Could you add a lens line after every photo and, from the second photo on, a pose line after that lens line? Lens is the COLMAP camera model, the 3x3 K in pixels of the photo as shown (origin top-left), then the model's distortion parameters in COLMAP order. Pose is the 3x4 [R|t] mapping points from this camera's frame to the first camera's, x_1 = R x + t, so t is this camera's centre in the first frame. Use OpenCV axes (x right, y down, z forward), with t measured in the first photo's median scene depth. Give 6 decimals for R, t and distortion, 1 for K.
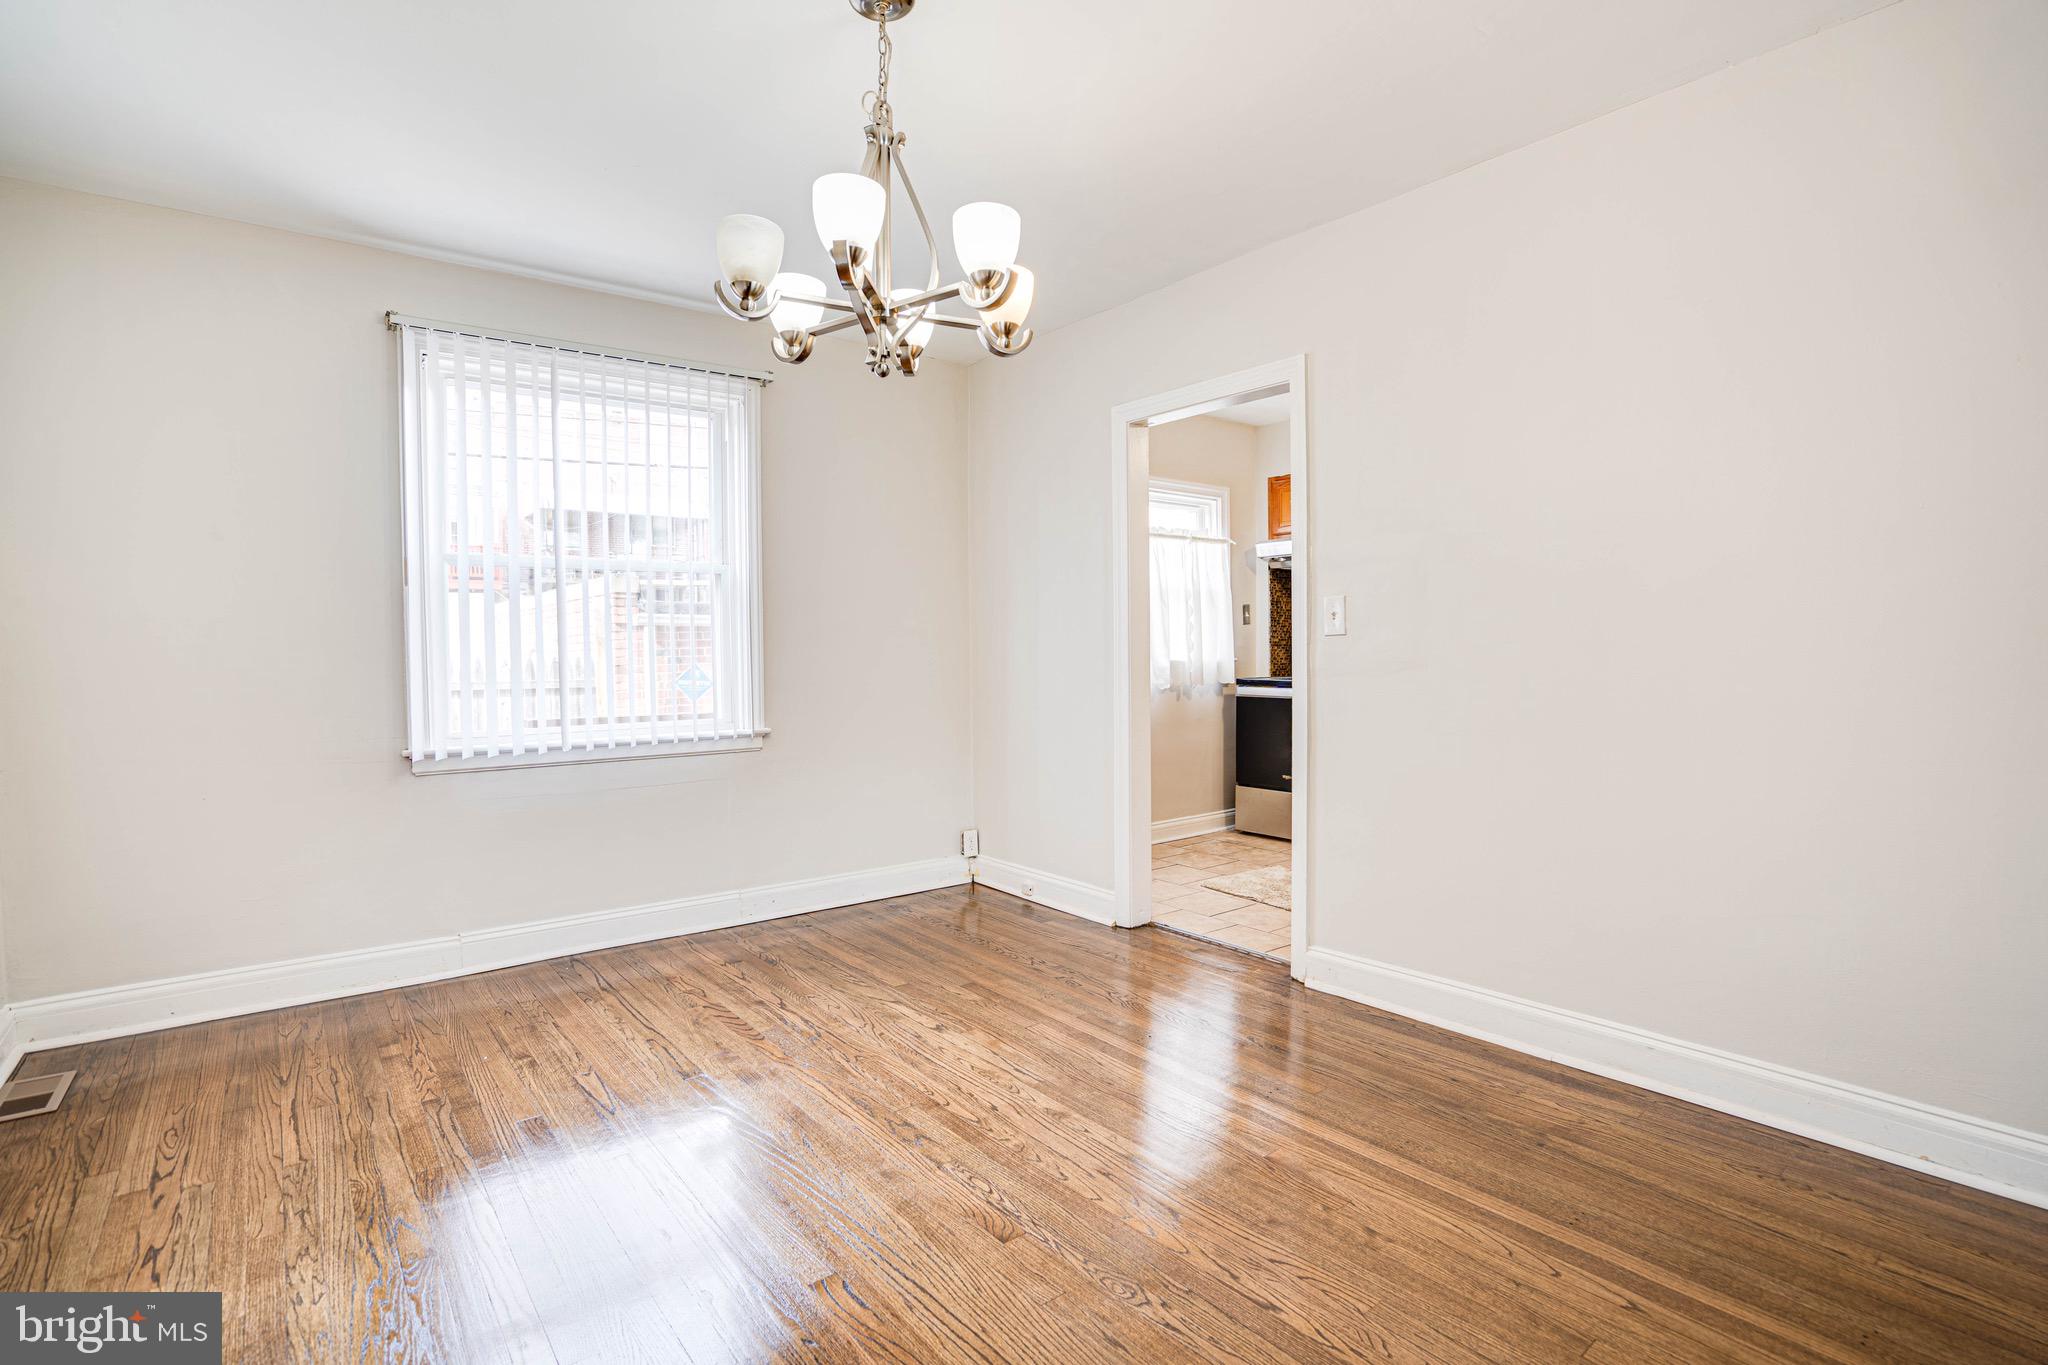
lens RADIAL K [[974.8, 0, 1035.7], [0, 974.8, 684.8], [0, 0, 1]] dist [-0.079290, 0.030230]
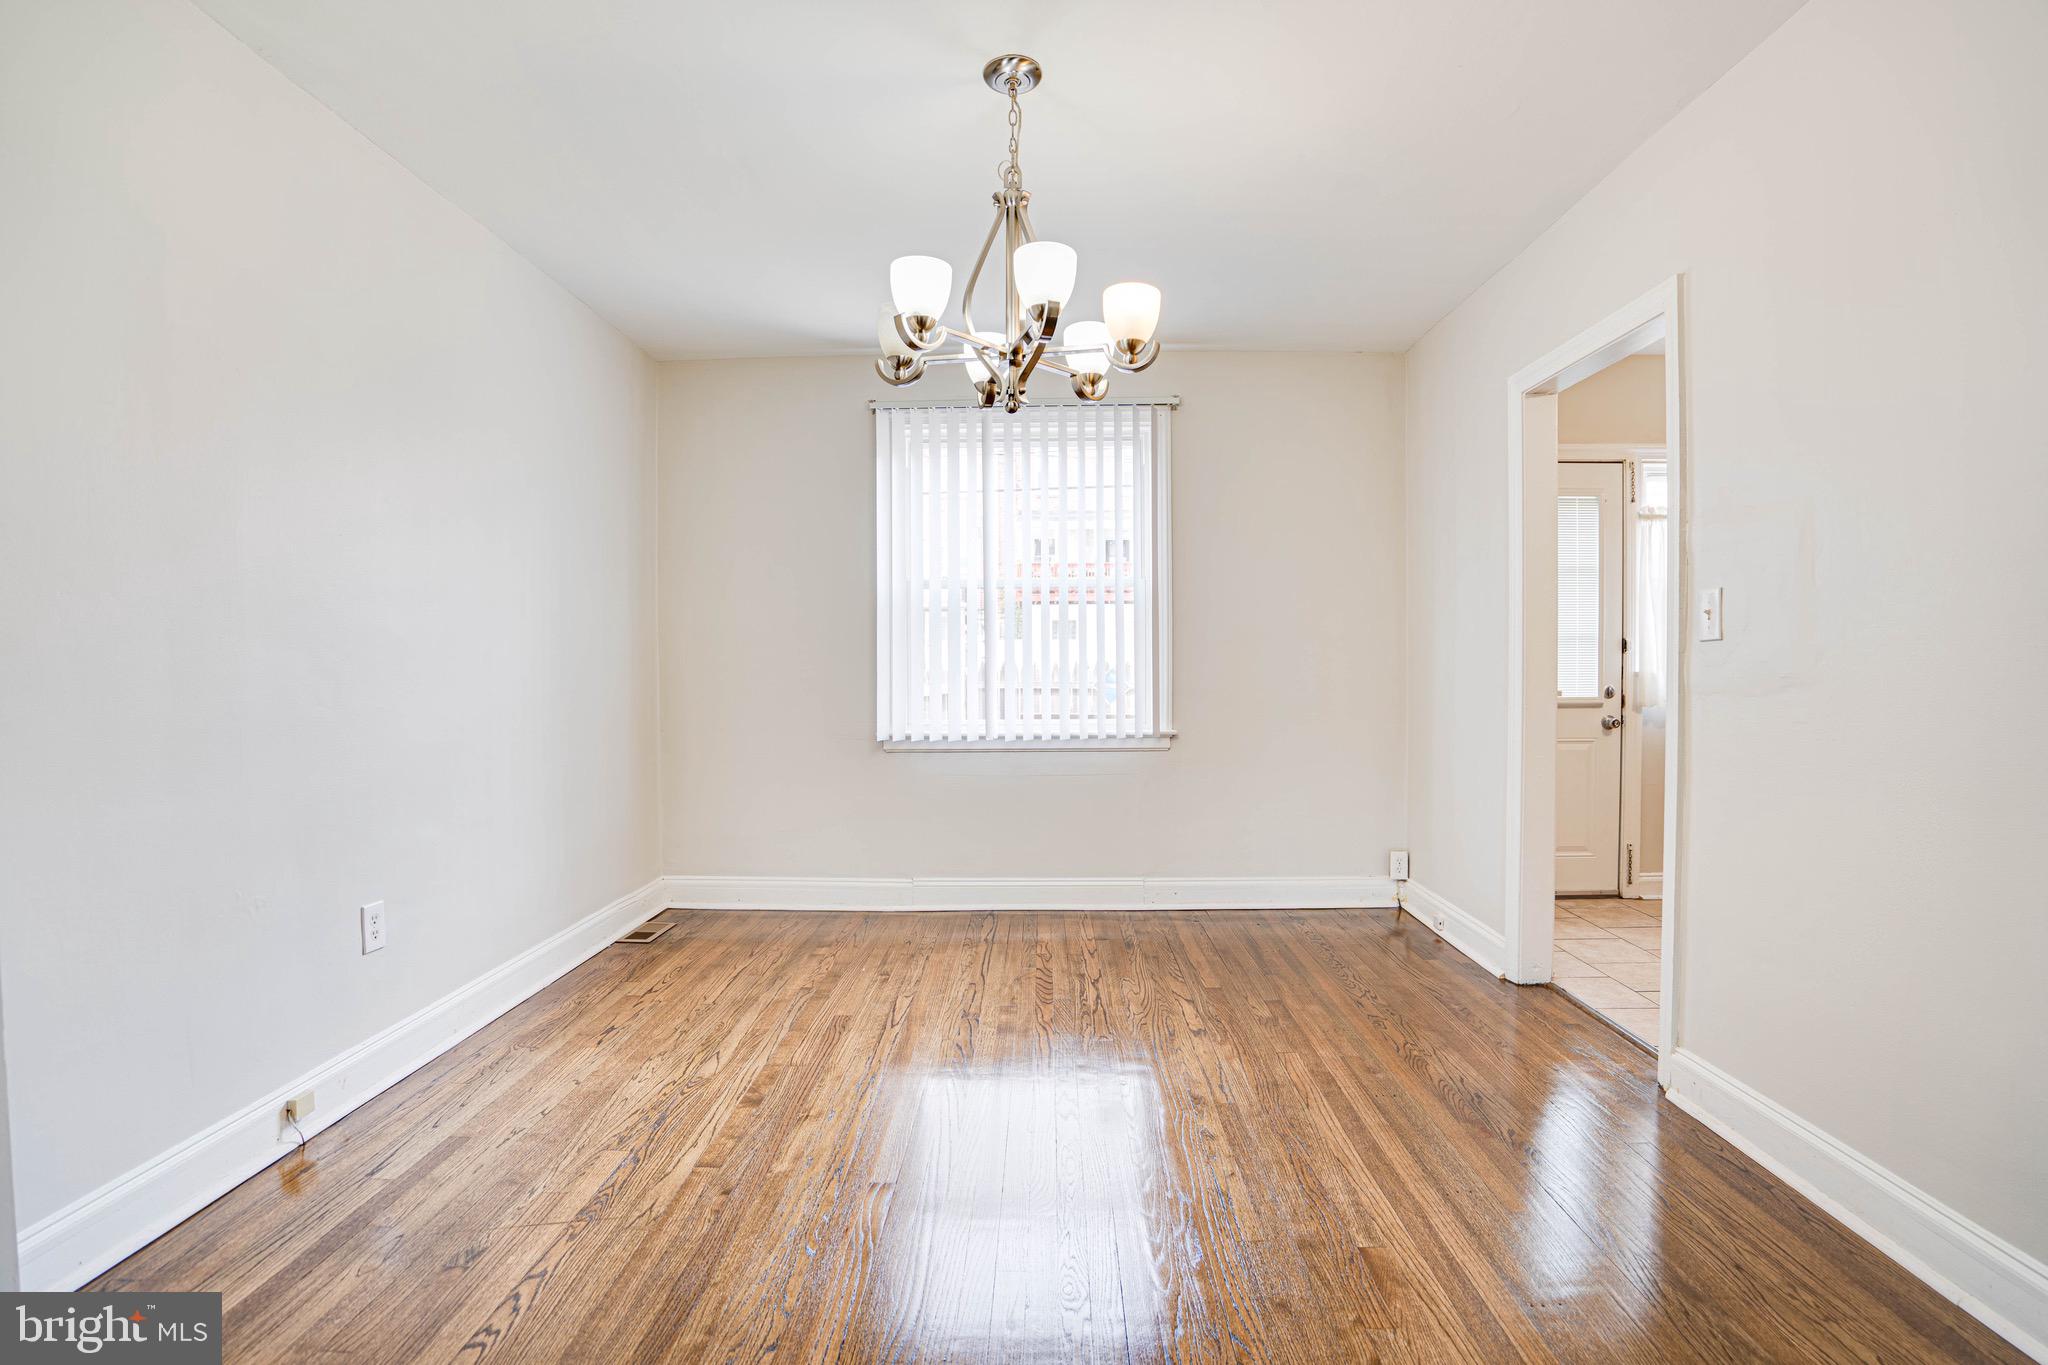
lens RADIAL K [[974.8, 0, 1035.7], [0, 974.8, 684.8], [0, 0, 1]] dist [-0.079290, 0.030230]
pose [[0.770323, 0.021486, -0.637292, 0.360325], [-0.025329, 0.999674, 0.003087, -0.005771], [0.637151, 0.013764, 0.770616, 0.097347]]
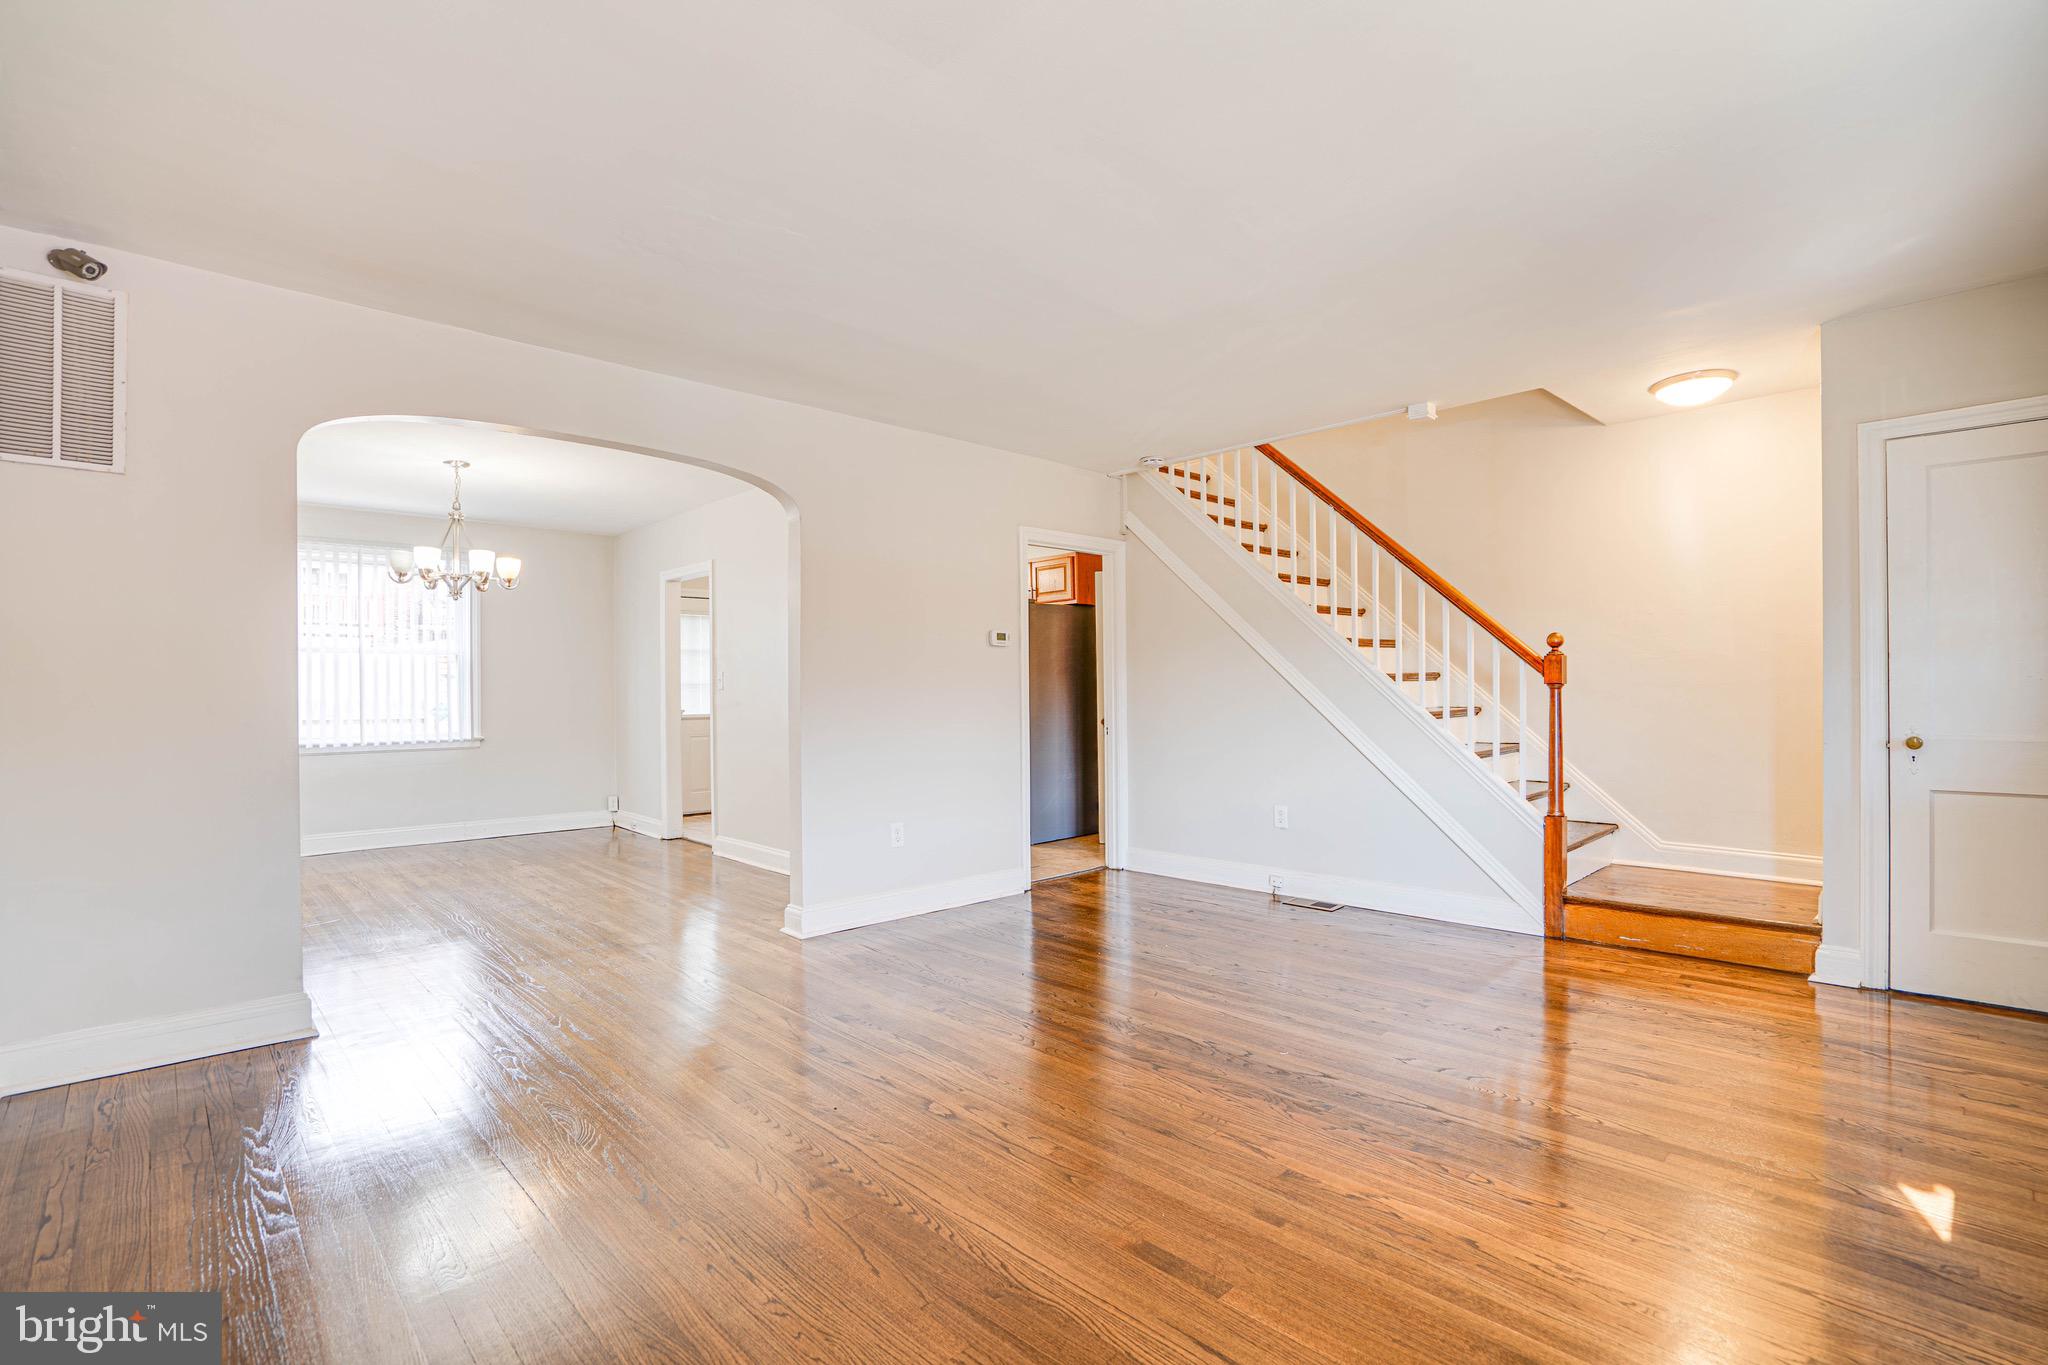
lens RADIAL K [[947.1, 0, 1031.3], [0, 947.1, 694.8], [0, 0, 1]] dist [-0.078929, 0.046943]
pose [[0.996131, 0.001420, 0.087872, 0.791770], [0.001446, 0.999469, -0.032549, 0.029674], [-0.087871, 0.032550, 0.995600, -1.125061]]
